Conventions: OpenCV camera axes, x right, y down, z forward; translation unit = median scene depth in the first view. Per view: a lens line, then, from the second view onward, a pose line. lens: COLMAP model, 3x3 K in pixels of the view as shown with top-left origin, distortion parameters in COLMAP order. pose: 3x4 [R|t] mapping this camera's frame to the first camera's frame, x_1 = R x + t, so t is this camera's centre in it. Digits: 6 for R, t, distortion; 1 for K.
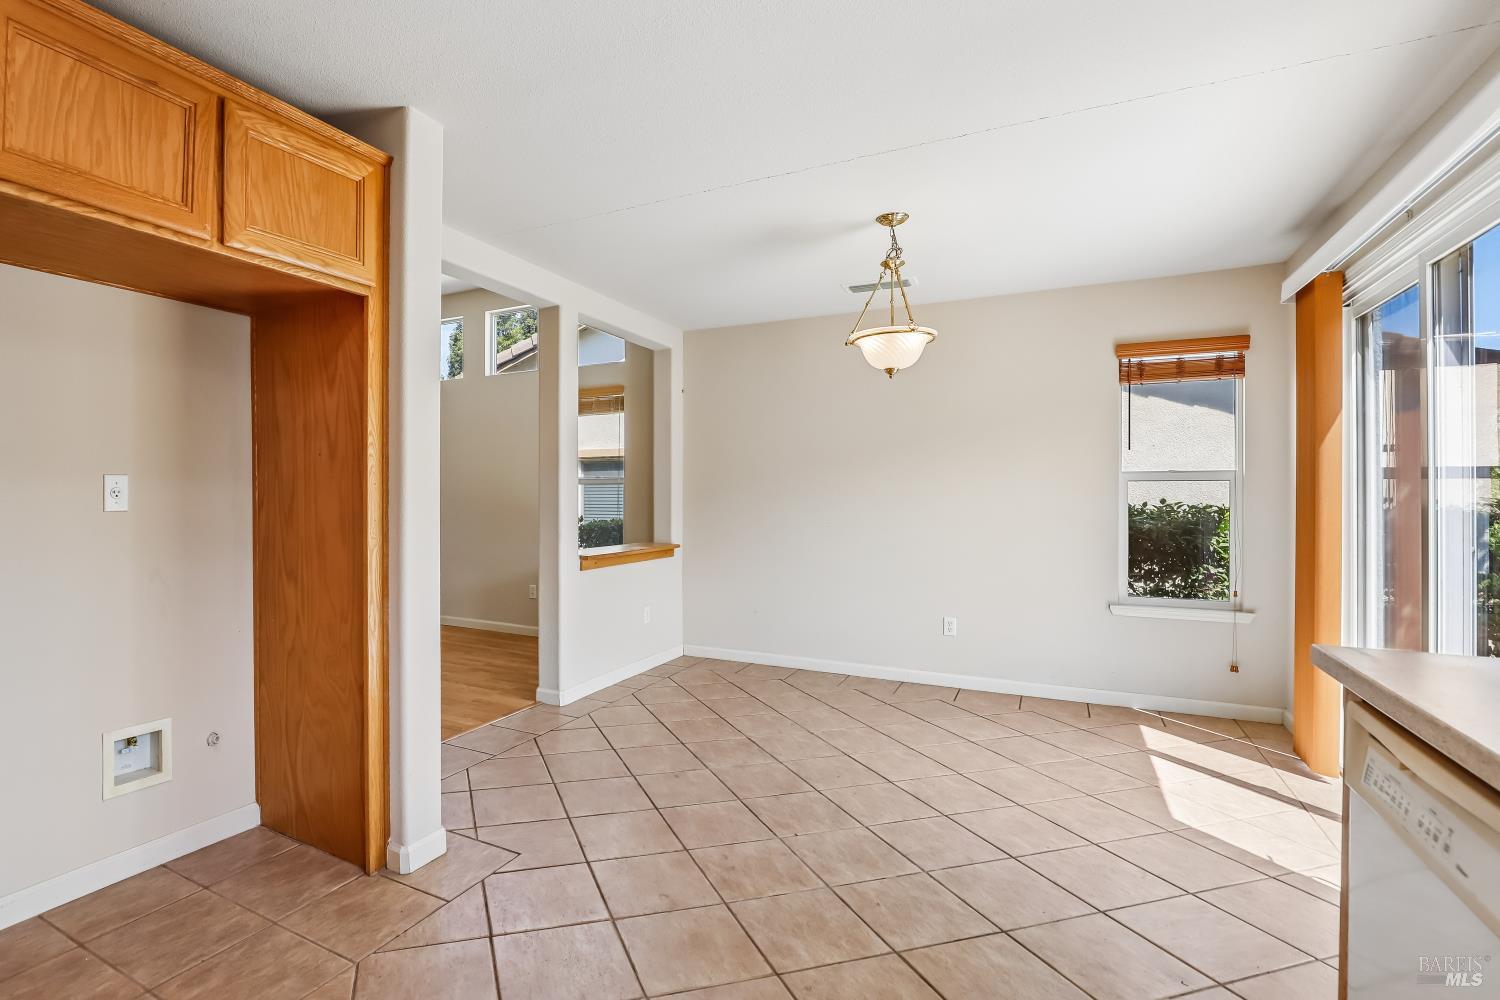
lens RADIAL K [[727.2, 0, 620.4], [0, 727.2, 490.8], [0, 0, 1]] dist [-0.027978, 0.001088]
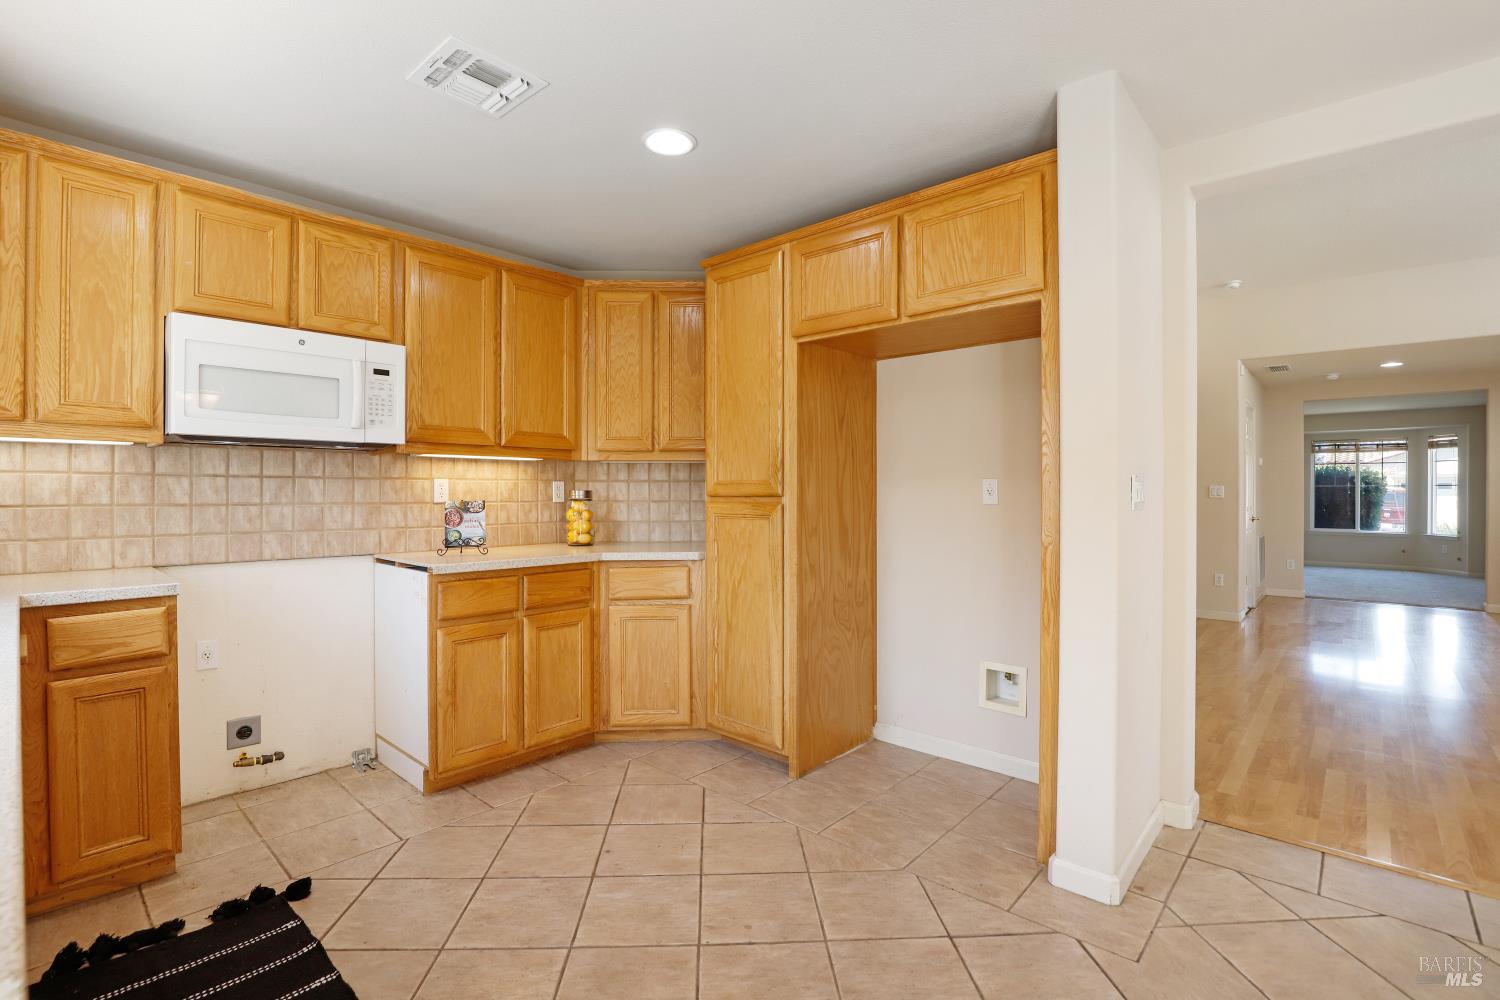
lens RADIAL K [[693.7, 0, 747.7], [0, 693.7, 494.9], [0, 0, 1]] dist [-0.033024, 0.005662]
pose [[-0.195824, 0.003145, -0.980634, 0.638478], [0.003811, 0.999990, 0.002446, 0.003358], [0.980632, -0.003259, -0.195834, 0.726591]]
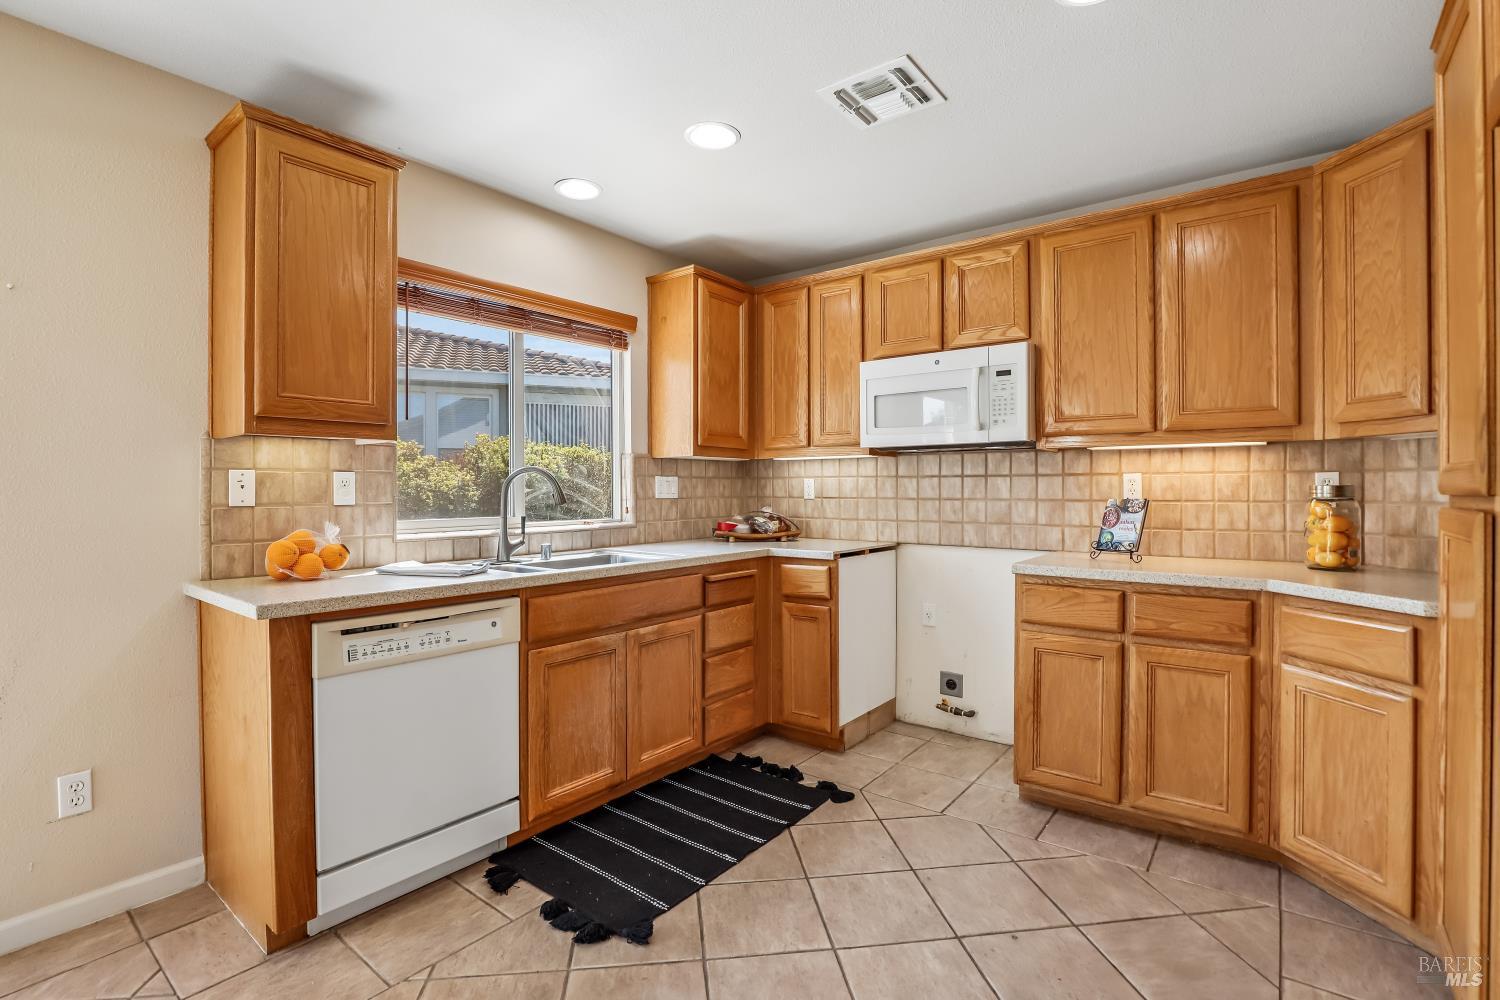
lens RADIAL K [[693.7, 0, 742.7], [0, 693.7, 495.3], [0, 0, 1]] dist [-0.033024, 0.005662]
pose [[-0.991879, 0.000340, 0.127184, -0.038328], [0.000743, 0.999995, 0.003119, 0.005992], [-0.127183, 0.003188, -0.991874, 1.126178]]
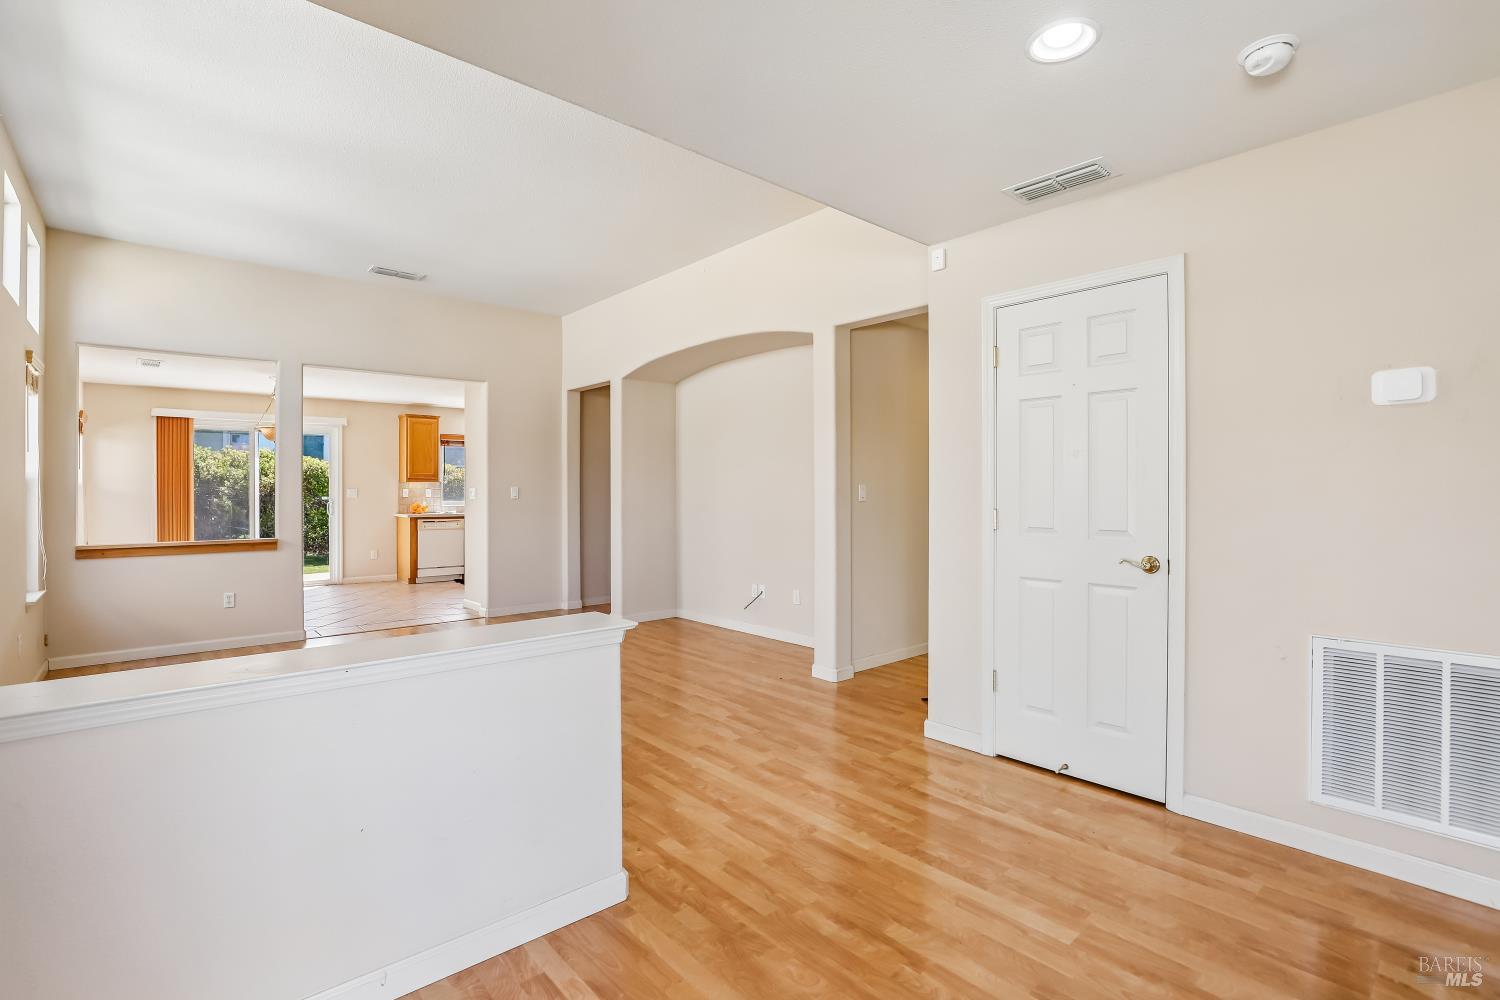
lens RADIAL K [[693.7, 0, 750.2], [0, 693.7, 492.8], [0, 0, 1]] dist [-0.033024, 0.005662]
pose [[-0.953581, -0.000080, 0.301136, -2.336562], [-0.001394, 0.999990, -0.004151, 0.011787], [-0.301133, -0.004378, -0.953572, 3.482279]]
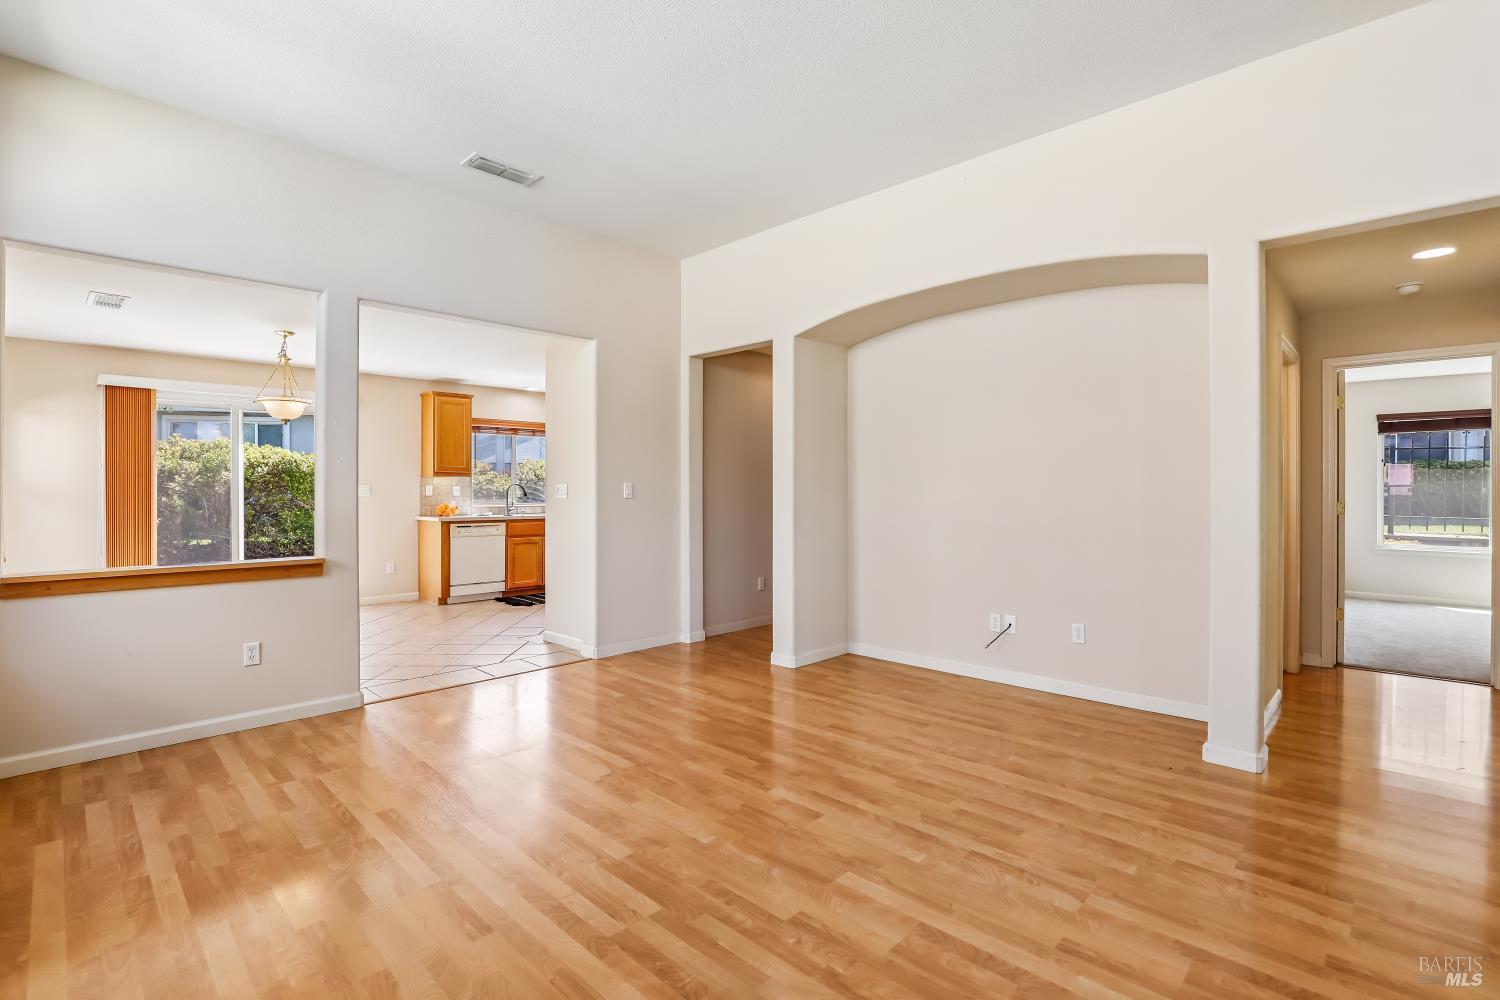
lens RADIAL K [[693.7, 0, 751.4], [0, 693.7, 491.4], [0, 0, 1]] dist [-0.033024, 0.005662]
pose [[-0.974212, -0.001342, 0.225633, -1.417040], [-0.002536, 0.999984, -0.005001, 0.015125], [-0.225622, -0.005445, -0.974200, 3.051547]]
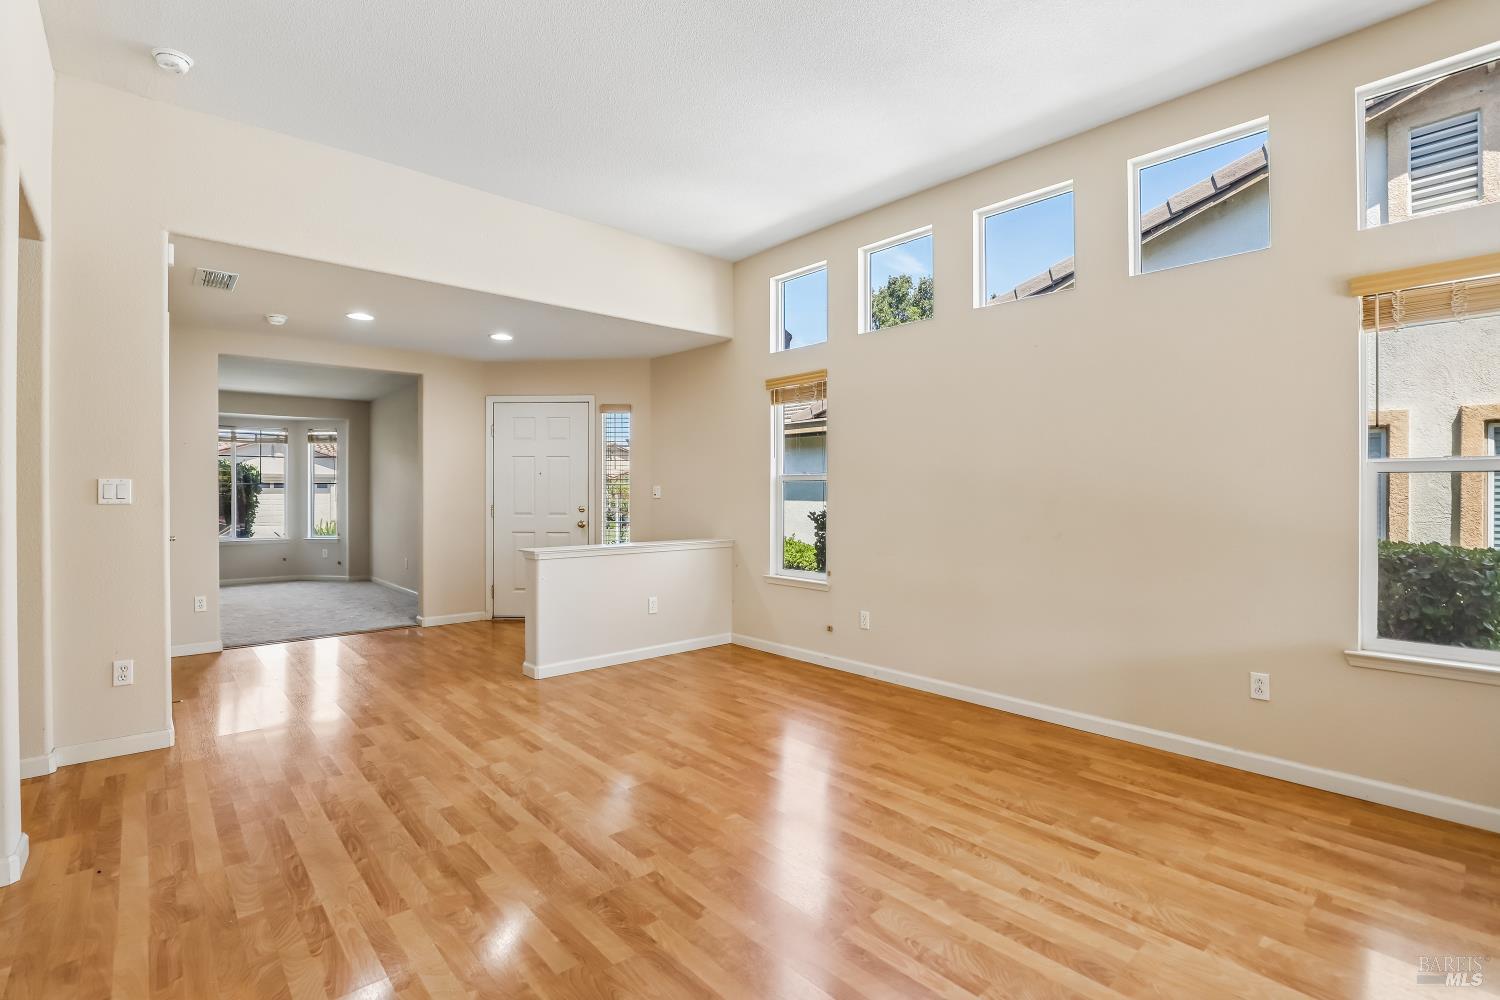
lens RADIAL K [[693.7, 0, 747.4], [0, 693.7, 493.4], [0, 0, 1]] dist [-0.033024, 0.005662]
pose [[0.953928, 0.000020, -0.300034, -0.807935], [0.002325, 0.999969, 0.007462, 0.002441], [0.300025, -0.007815, 0.953899, 1.139829]]
